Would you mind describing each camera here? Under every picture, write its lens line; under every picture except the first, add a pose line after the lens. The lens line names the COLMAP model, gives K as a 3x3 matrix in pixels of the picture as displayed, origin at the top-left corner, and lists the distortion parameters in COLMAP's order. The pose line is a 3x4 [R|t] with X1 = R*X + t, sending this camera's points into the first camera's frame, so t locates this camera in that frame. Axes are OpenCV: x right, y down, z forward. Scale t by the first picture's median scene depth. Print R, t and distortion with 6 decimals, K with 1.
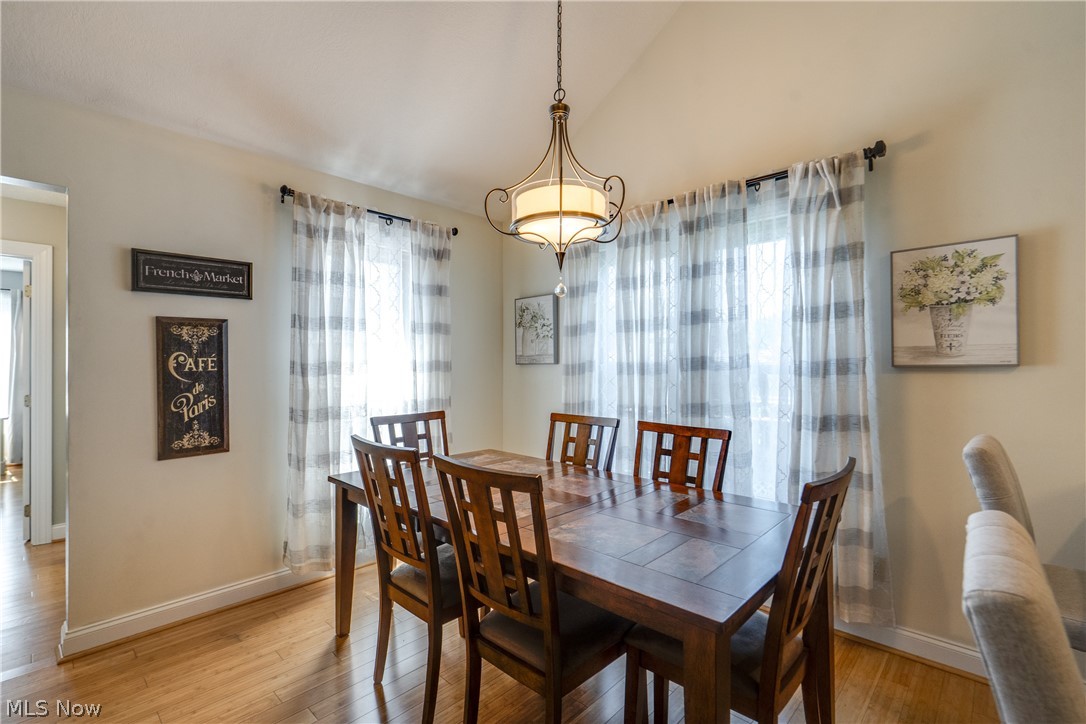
lens RADIAL K [[498.4, 0, 543.5], [0, 498.4, 362.1], [0, 0, 1]] dist [-0.001691, 0.002745]
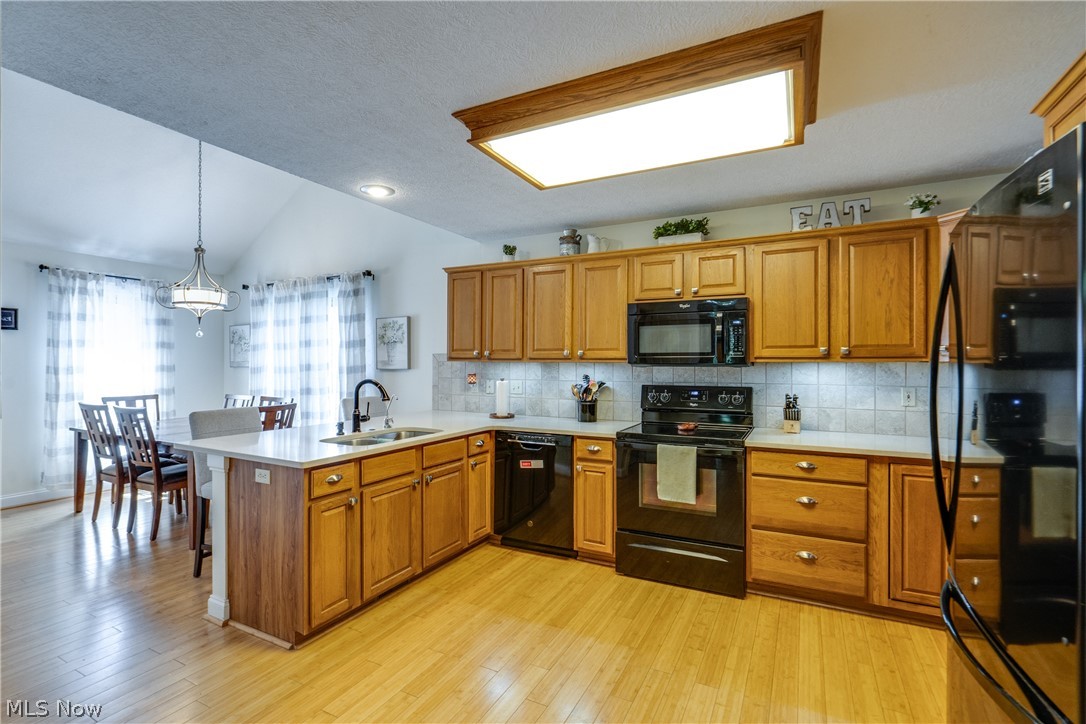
lens RADIAL K [[498.4, 0, 544.4], [0, 498.4, 362.7], [0, 0, 1]] dist [-0.001691, 0.002745]
pose [[0.959032, 0.003257, 0.283280, 0.640789], [-0.004029, 0.999990, 0.002143, -0.023718], [-0.283270, -0.003197, 0.959035, -1.116699]]
